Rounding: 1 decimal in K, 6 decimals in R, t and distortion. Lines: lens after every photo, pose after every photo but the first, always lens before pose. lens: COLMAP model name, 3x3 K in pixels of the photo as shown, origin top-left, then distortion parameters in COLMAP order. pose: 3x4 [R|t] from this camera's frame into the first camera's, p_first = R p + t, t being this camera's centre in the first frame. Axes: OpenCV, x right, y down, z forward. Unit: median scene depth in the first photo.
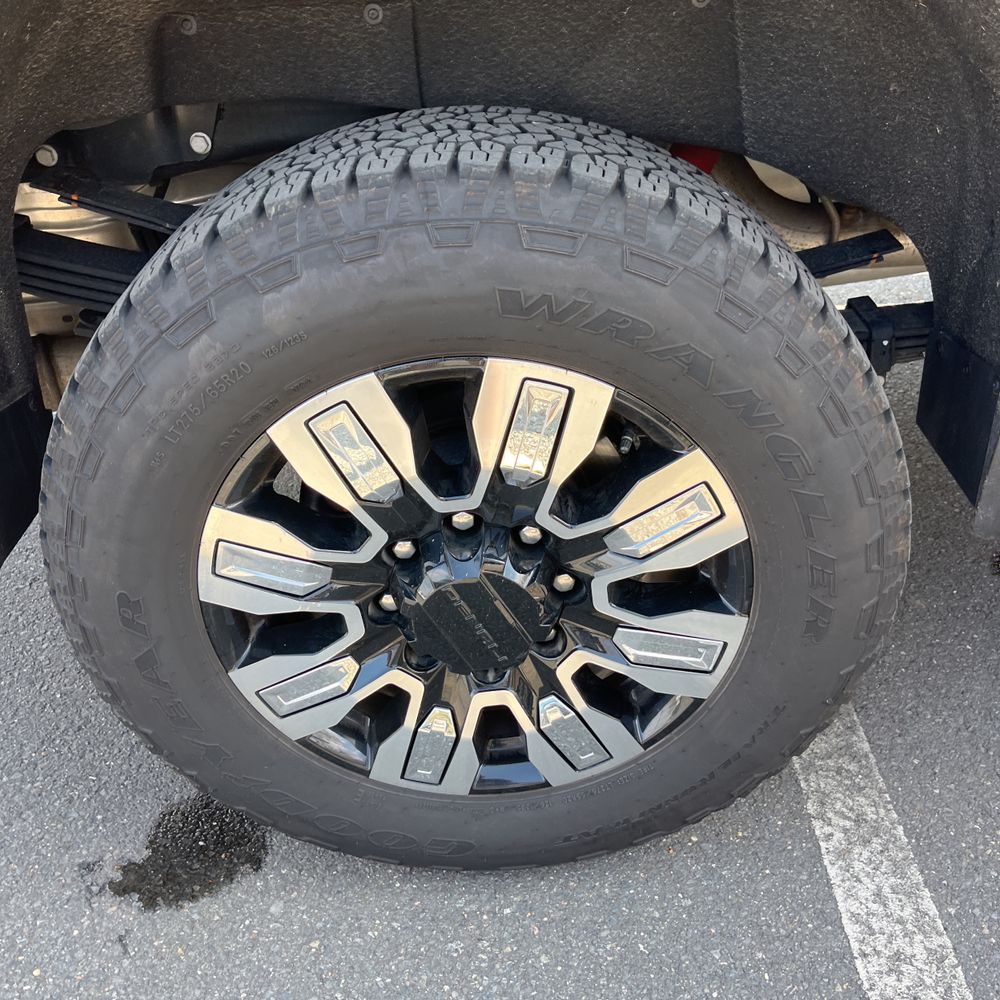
lens RADIAL K [[1012.8, 0, 483.3], [0, 1012.8, 501.4], [0, 0, 1]] dist [0.034369, -0.022259]
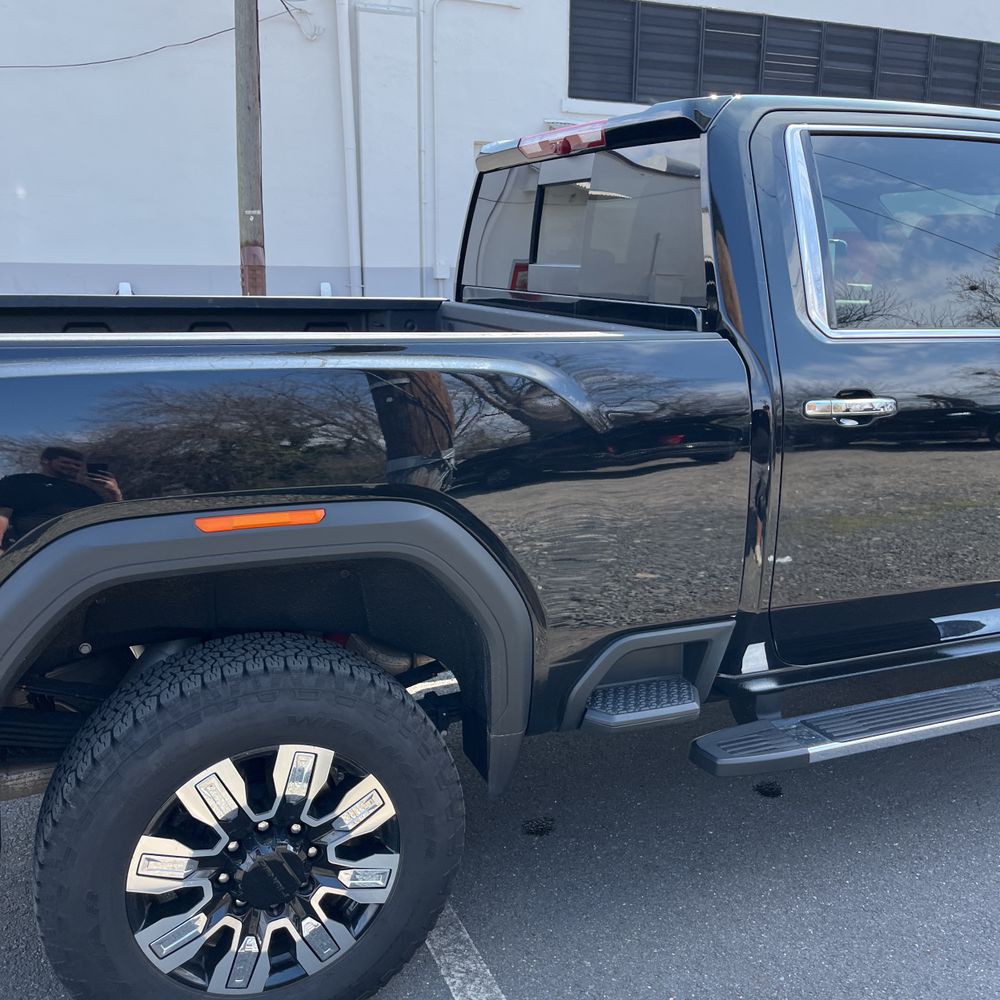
lens RADIAL K [[1007.2, 0, 500.0], [0, 1007.2, 500.0], [0, 0, 1]] dist [0.023902, -0.019952]
pose [[0.915143, -0.023181, 0.402463, -0.398646], [0.160678, 0.936591, -0.311415, 0.117449], [-0.369724, 0.349656, 0.860840, -1.209502]]
